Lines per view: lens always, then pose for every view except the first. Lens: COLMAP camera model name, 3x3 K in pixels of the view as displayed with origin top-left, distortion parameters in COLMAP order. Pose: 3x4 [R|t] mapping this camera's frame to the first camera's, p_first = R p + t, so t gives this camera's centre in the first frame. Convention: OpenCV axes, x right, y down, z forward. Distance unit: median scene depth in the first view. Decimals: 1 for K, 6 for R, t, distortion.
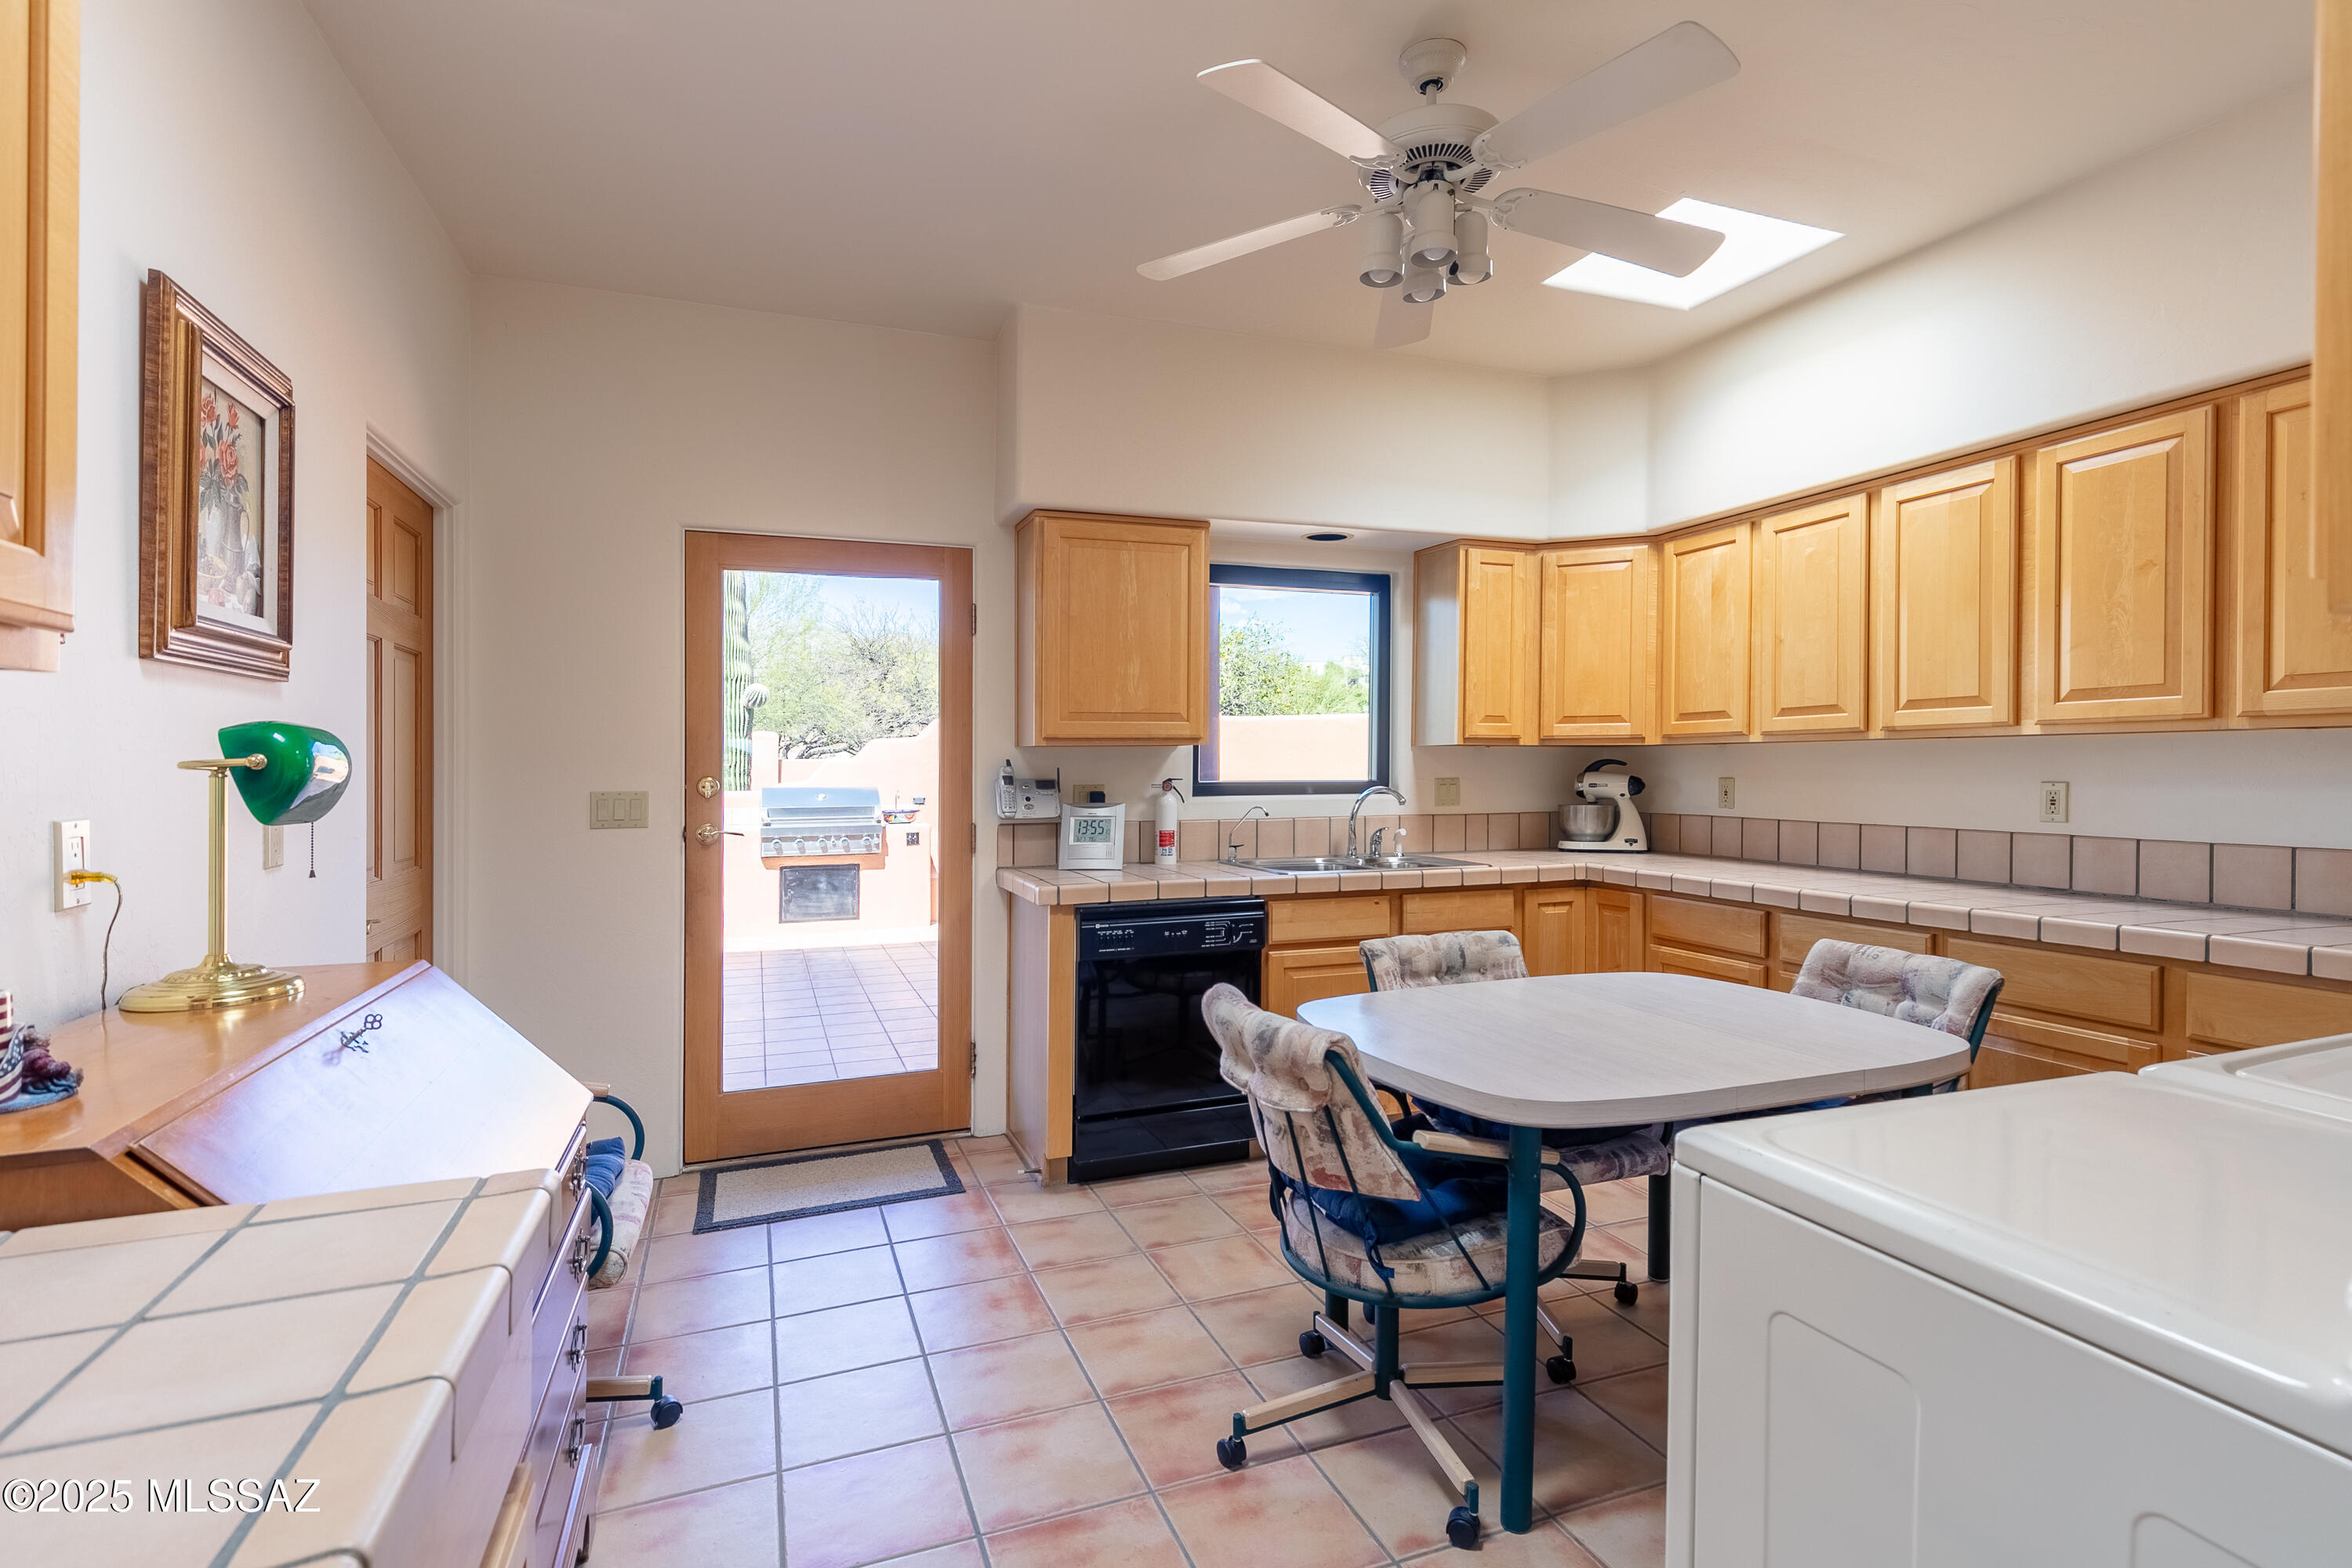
lens RADIAL K [[1106.0, 0, 1164.4], [0, 1106.0, 731.2], [0, 0, 1]] dist [0.005839, -0.000443]
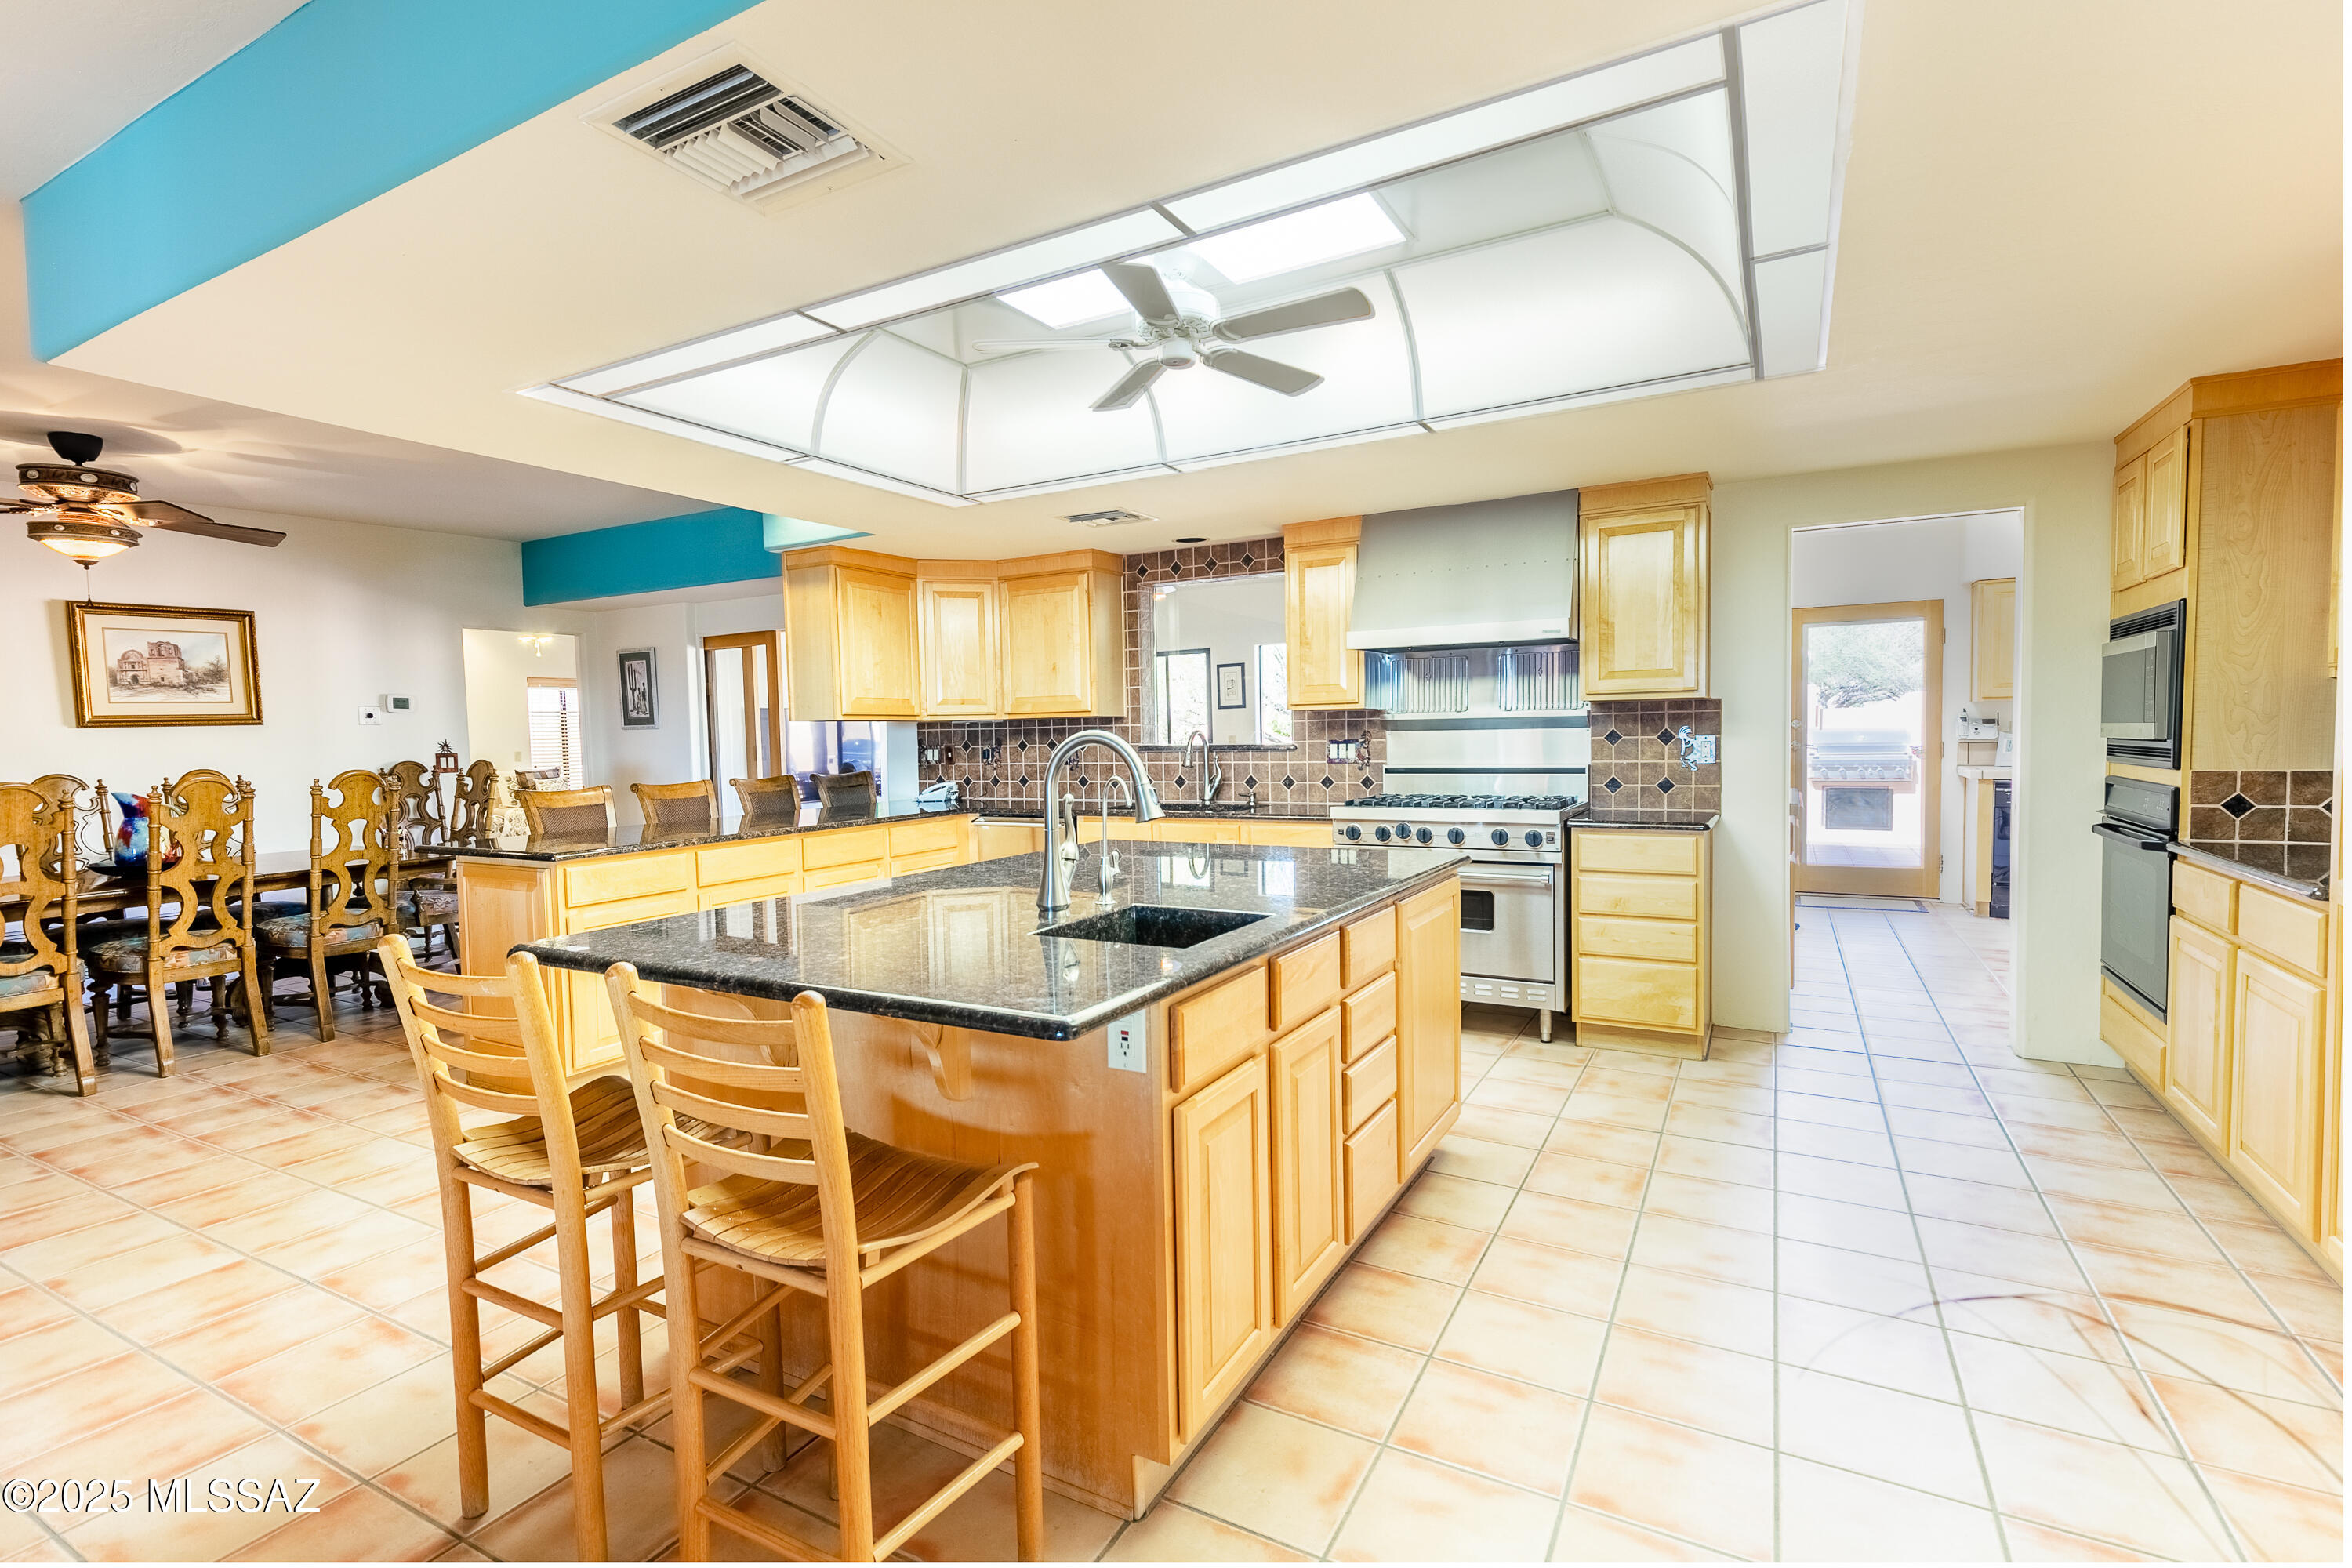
lens RADIAL K [[1084.1, 0, 1177.4], [0, 1084.1, 784.9], [0, 0, 1]] dist [0.003506, 0.000433]
pose [[0.649533, 0.029133, -0.759775, 0.369955], [0.043379, 0.996218, 0.075284, -0.039598], [0.759095, -0.081858, 0.645812, -1.149592]]
